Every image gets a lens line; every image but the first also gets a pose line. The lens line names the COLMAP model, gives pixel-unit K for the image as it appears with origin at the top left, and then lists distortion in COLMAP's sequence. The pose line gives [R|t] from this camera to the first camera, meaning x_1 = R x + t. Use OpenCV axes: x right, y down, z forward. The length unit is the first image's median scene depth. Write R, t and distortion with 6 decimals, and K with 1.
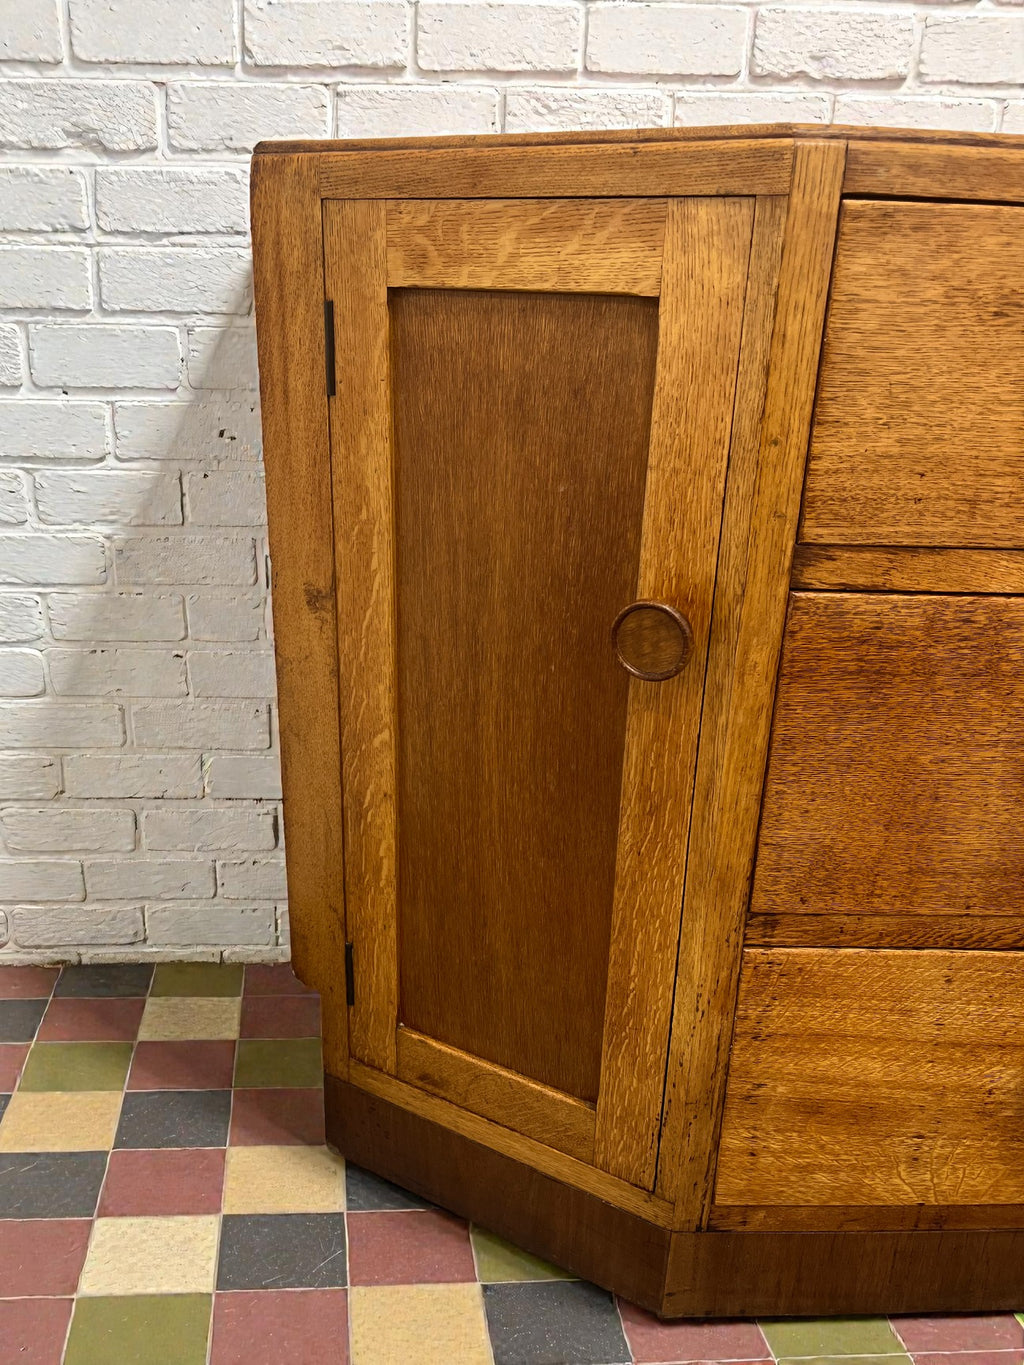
lens RADIAL K [[1064.6, 0, 513.0], [0, 1064.6, 666.0], [0, 0, 1]] dist [0.023958, 0.001913]
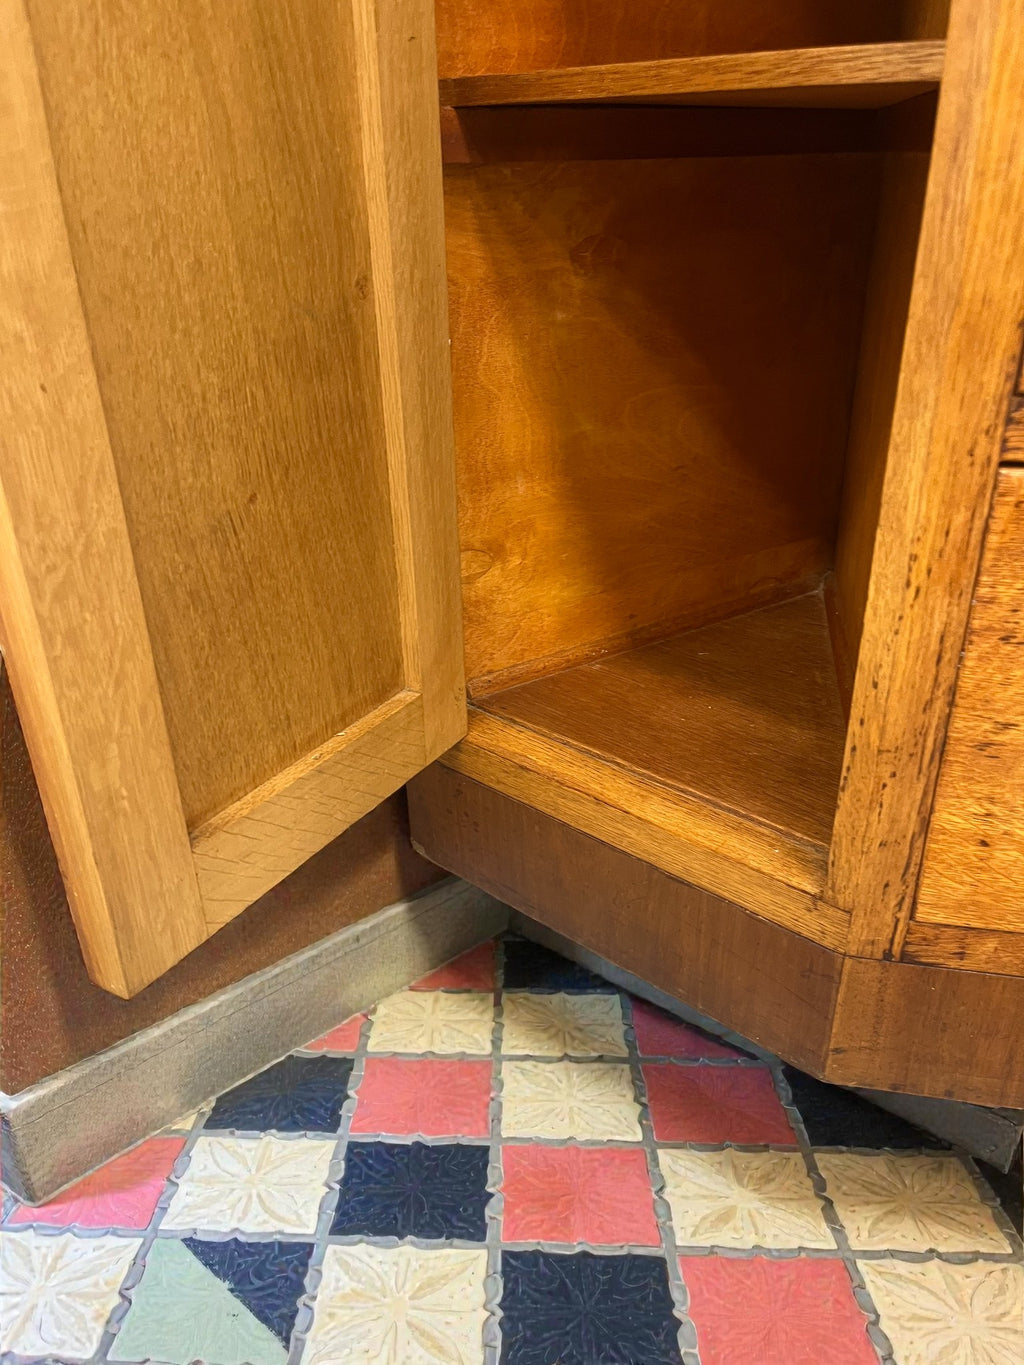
lens RADIAL K [[1055.8, 0, 513.2], [0, 1055.8, 690.4], [0, 0, 1]] dist [0.073044, -0.112467]
pose [[0.974326, 0.058850, -0.217316, 0.092382], [-0.034192, 0.992715, 0.115533, 0.335369], [0.222532, -0.105136, 0.969240, 0.367607]]
